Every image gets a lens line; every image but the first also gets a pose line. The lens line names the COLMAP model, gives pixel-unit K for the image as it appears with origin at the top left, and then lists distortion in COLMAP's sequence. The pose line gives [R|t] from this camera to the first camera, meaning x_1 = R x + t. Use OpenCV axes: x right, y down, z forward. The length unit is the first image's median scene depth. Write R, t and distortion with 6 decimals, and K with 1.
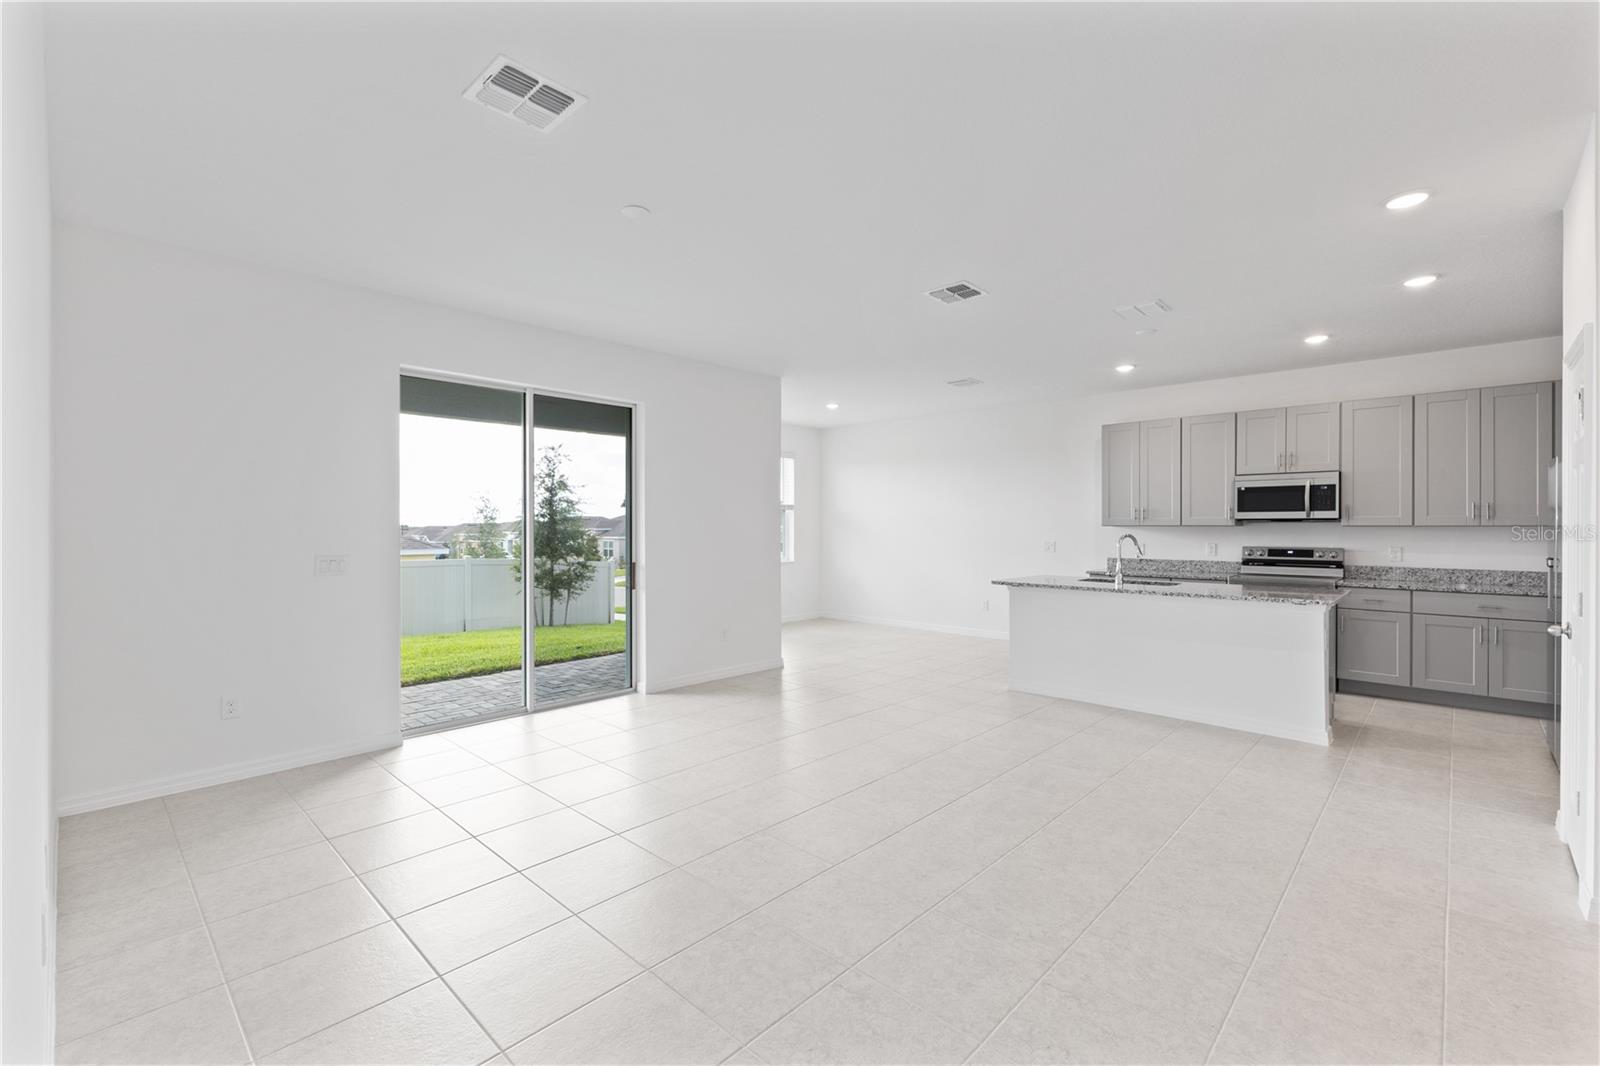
lens RADIAL K [[696.7, 0, 805.7], [0, 696.7, 521.4], [0, 0, 1]] dist [-0.001031, -0.000141]
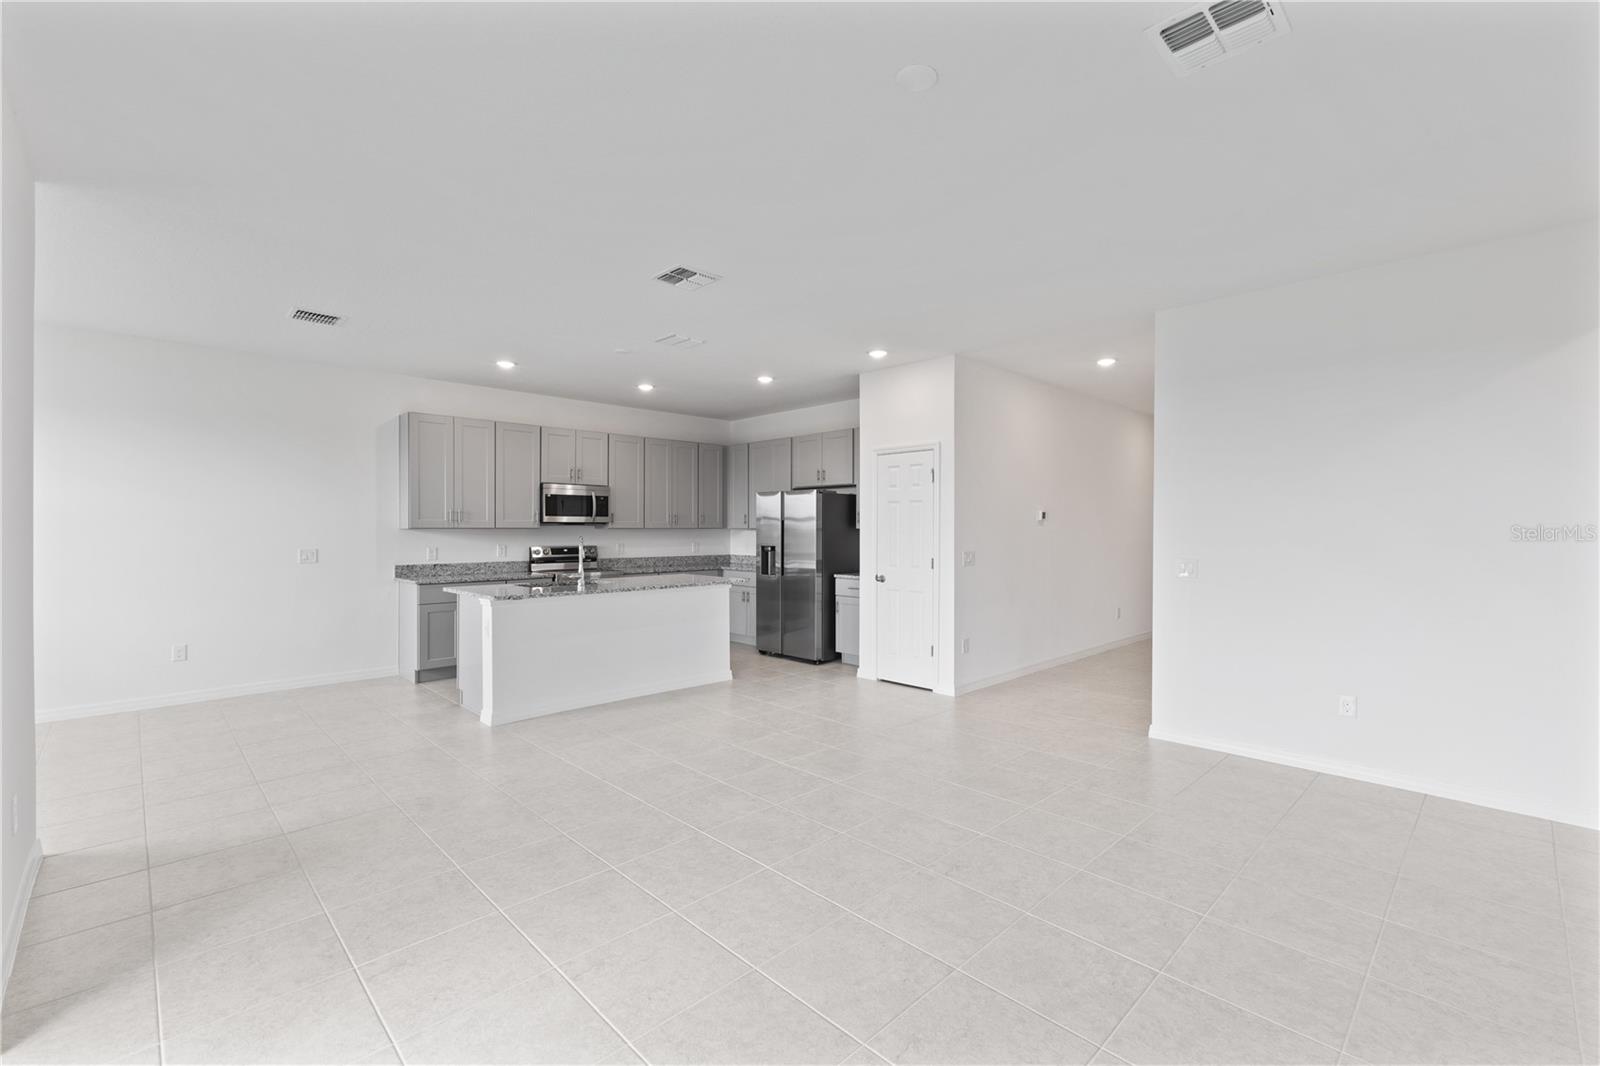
lens RADIAL K [[696.7, 0, 805.7], [0, 696.7, 521.4], [0, 0, 1]] dist [-0.001031, -0.000141]
pose [[0.048642, 0.007094, 0.998791, -0.478921], [-0.006888, 0.999953, -0.006766, -0.000271], [-0.998793, -0.006551, 0.048688, 0.532537]]
